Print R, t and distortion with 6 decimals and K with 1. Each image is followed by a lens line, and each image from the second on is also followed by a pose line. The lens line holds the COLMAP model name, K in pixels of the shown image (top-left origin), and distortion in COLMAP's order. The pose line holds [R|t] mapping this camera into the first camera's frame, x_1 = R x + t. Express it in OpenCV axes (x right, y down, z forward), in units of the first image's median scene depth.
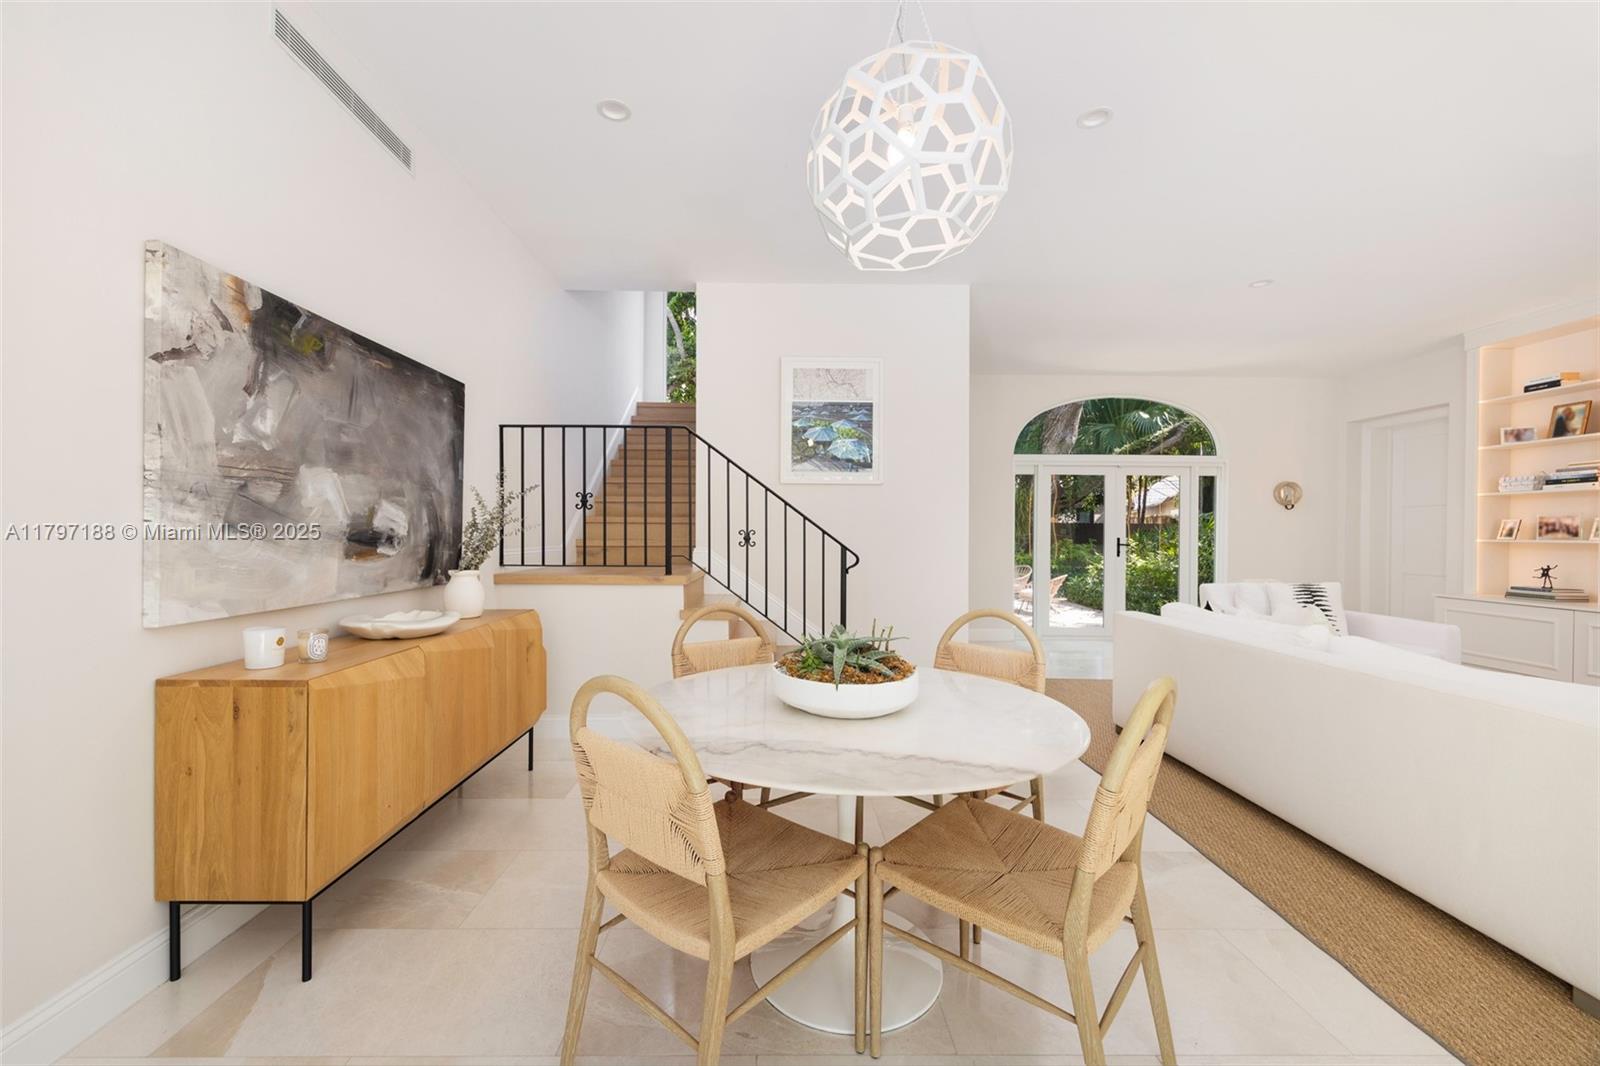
lens RADIAL K [[625.0, 0, 793.3], [0, 625.0, 537.1], [0, 0, 1]] dist [-0.001152, -0.000212]
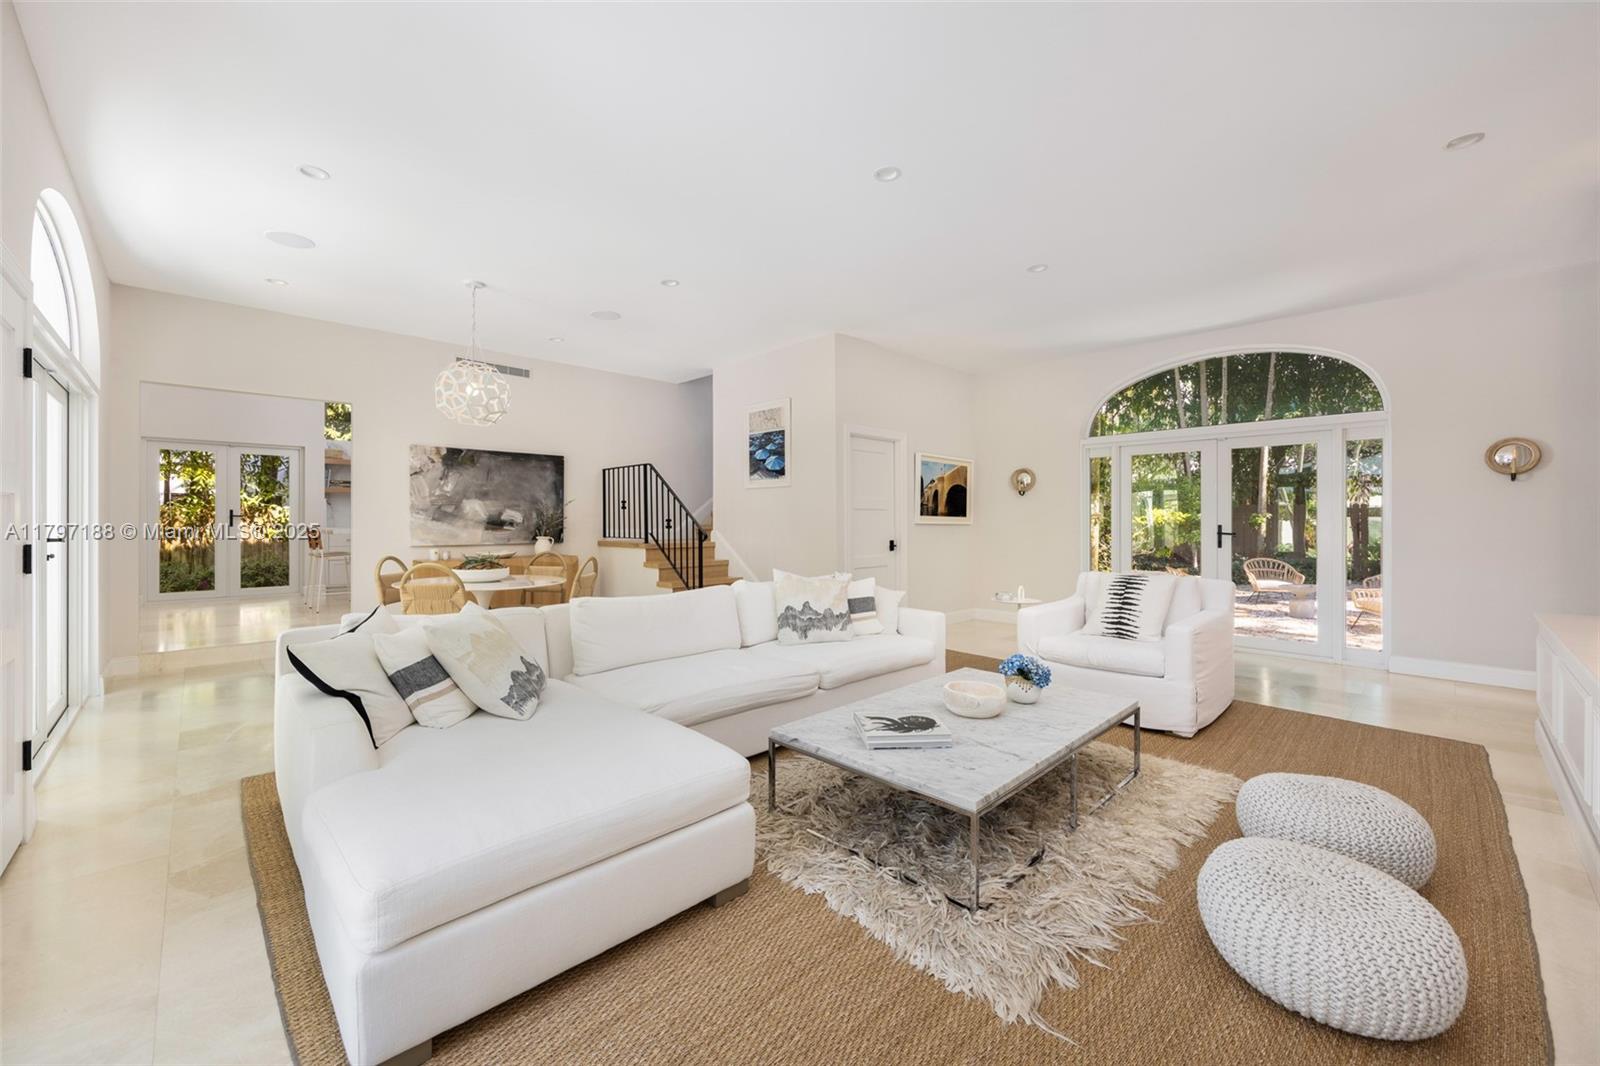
lens RADIAL K [[625.0, 0, 797.0], [0, 625.0, 522.2], [0, 0, 1]] dist [-0.001152, -0.000212]
pose [[0.680639, -0.002025, -0.732616, 1.195433], [-0.002401, 0.999985, -0.004996, 0.004432], [0.732615, 0.005159, 0.680624, 0.046843]]
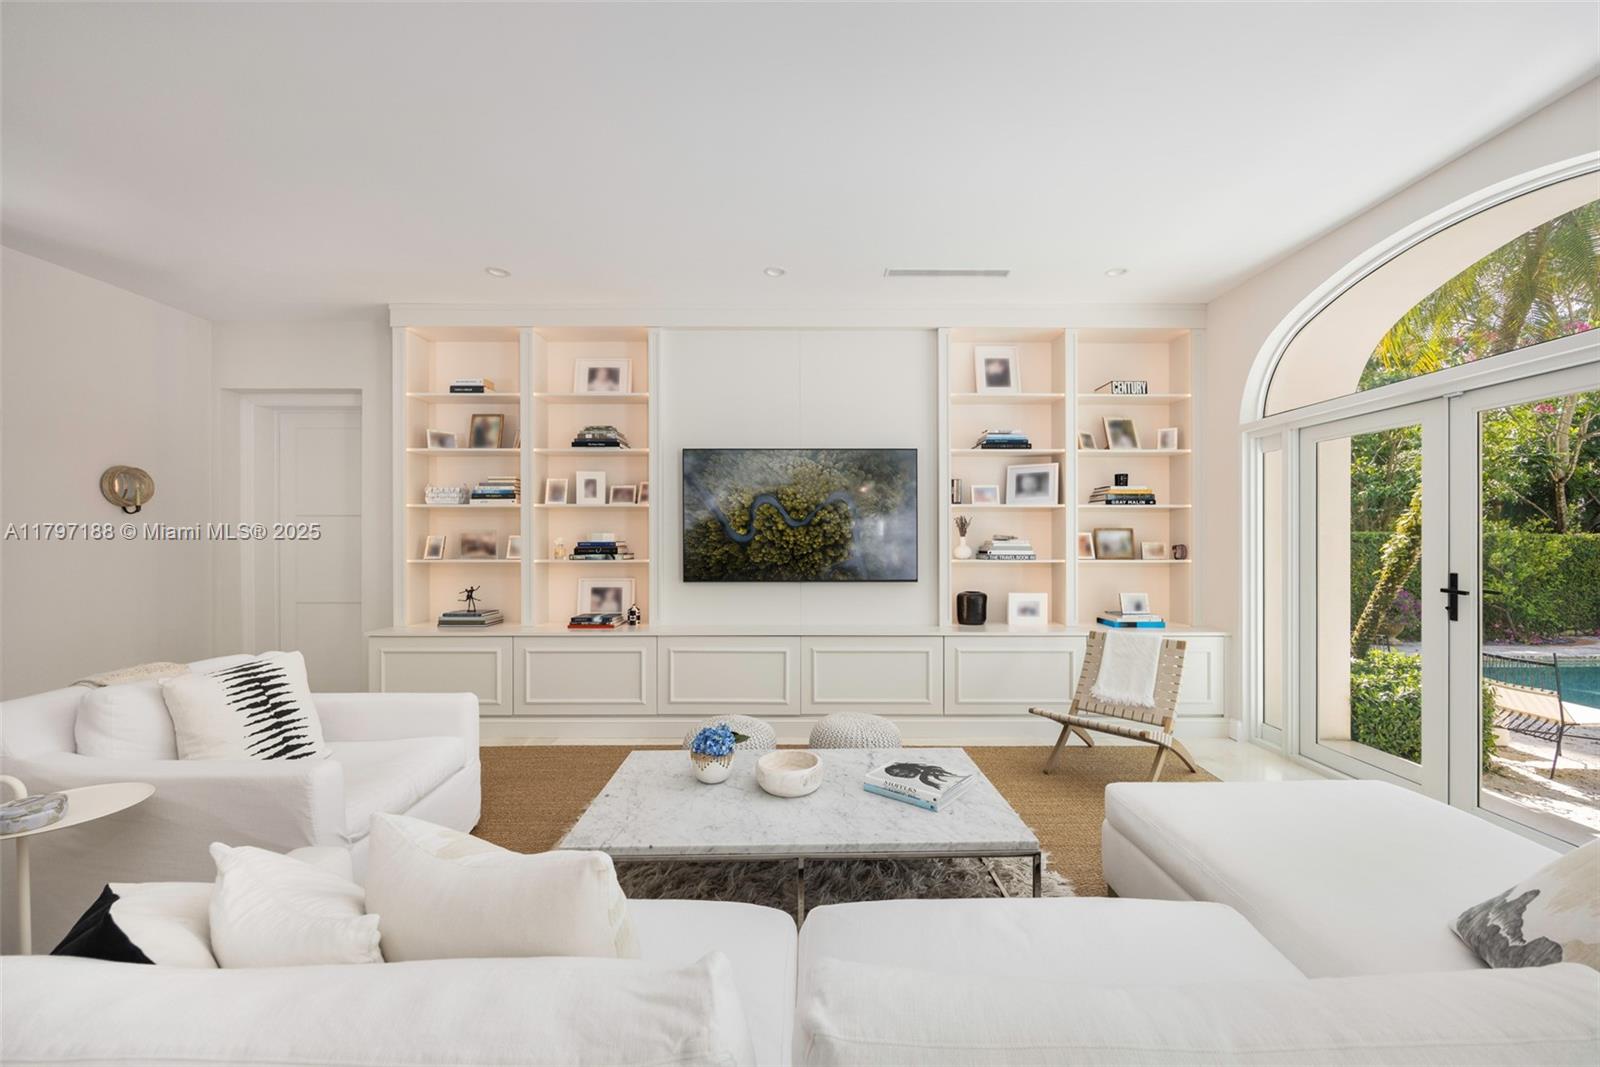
lens RADIAL K [[625.0, 0, 801.1], [0, 625.0, 536.5], [0, 0, 1]] dist [-0.001152, -0.000212]
pose [[0.012253, -0.003576, 0.999919, 0.335457], [0.008209, 0.999960, 0.003476, -0.030909], [-0.999891, 0.008166, 0.012282, 0.568652]]
